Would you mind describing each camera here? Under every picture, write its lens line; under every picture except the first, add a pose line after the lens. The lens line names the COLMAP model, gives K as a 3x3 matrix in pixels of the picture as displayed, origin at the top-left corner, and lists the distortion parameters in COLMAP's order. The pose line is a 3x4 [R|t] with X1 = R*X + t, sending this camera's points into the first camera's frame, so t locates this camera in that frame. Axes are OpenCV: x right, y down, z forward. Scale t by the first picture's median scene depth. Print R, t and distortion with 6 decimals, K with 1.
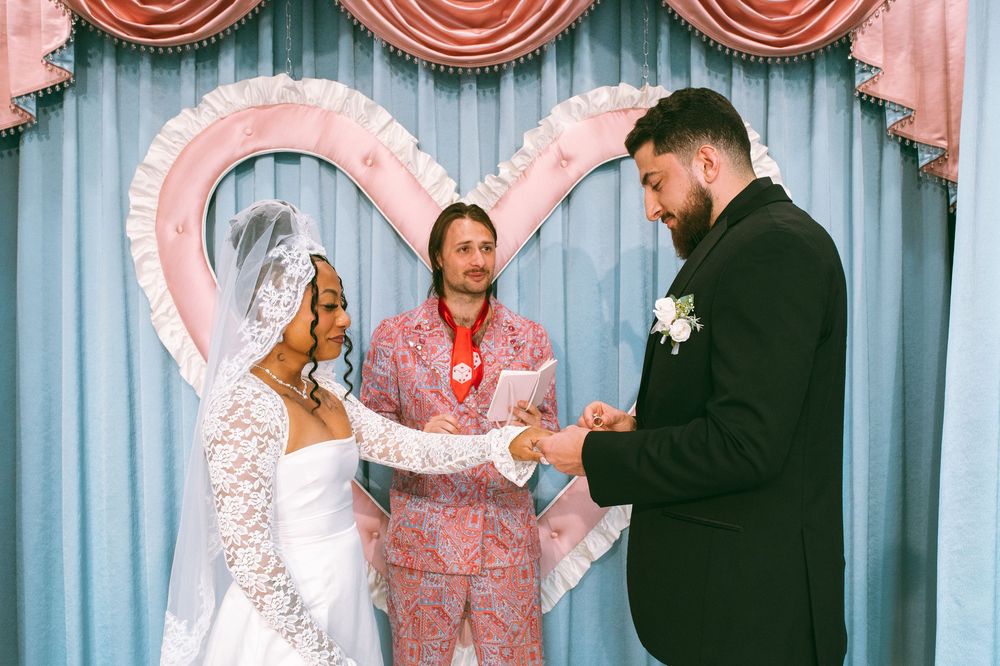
lens RADIAL K [[939.2, 0, 520.4], [0, 939.2, 326.5], [0, 0, 1]] dist [-0.030159, 0.000000]
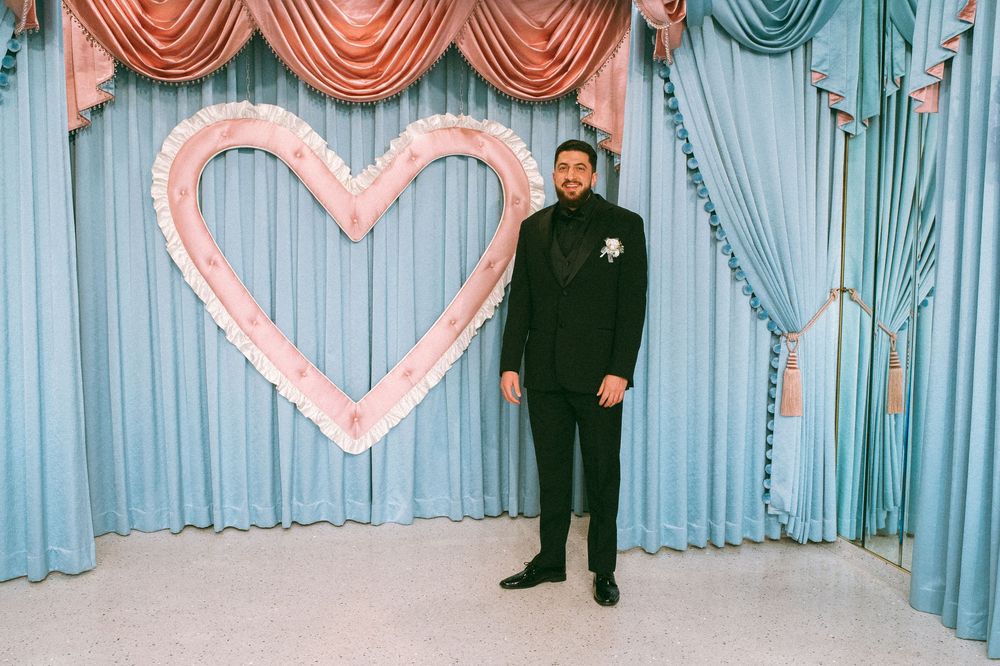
lens RADIAL K [[939.2, 0, 521.7], [0, 939.2, 352.8], [0, 0, 1]] dist [-0.030159, 0.000000]
pose [[0.982010, -0.007647, 0.188674, -0.086806], [-0.009761, 0.995788, 0.091167, 0.021430], [-0.188576, -0.091369, 0.977799, -0.756840]]
